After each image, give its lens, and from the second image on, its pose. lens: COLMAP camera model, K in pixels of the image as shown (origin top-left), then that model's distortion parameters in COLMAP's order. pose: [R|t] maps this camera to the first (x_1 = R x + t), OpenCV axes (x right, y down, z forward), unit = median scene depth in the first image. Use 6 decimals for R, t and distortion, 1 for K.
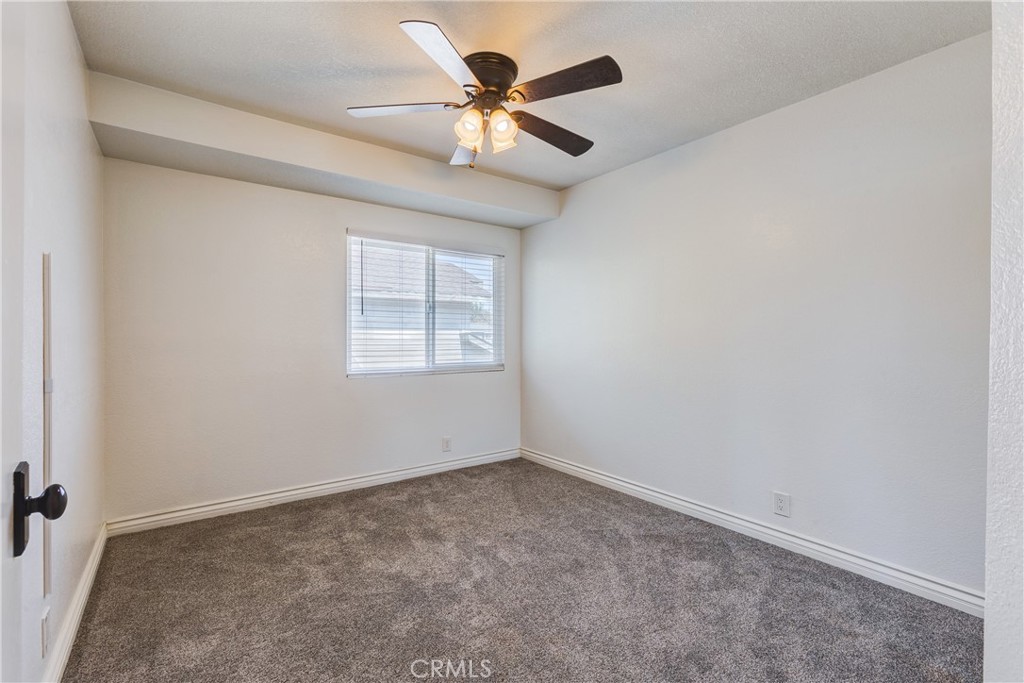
lens RADIAL K [[453.5, 0, 512.0], [0, 453.5, 341.5], [0, 0, 1]] dist [0.007958, 0.000631]
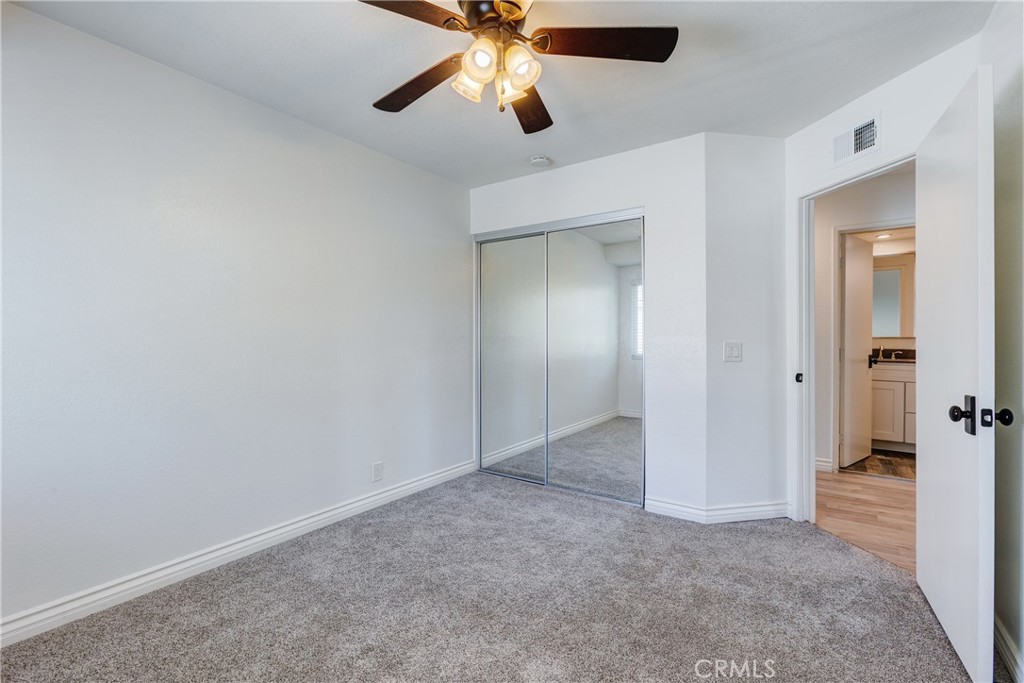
lens RADIAL K [[453.5, 0, 512.0], [0, 453.5, 341.5], [0, 0, 1]] dist [0.007958, 0.000631]
pose [[-0.306859, -0.011926, 0.951680, -0.884316], [0.004703, 0.999890, 0.014047, -0.026513], [-0.951744, 0.008786, -0.306769, 1.282380]]
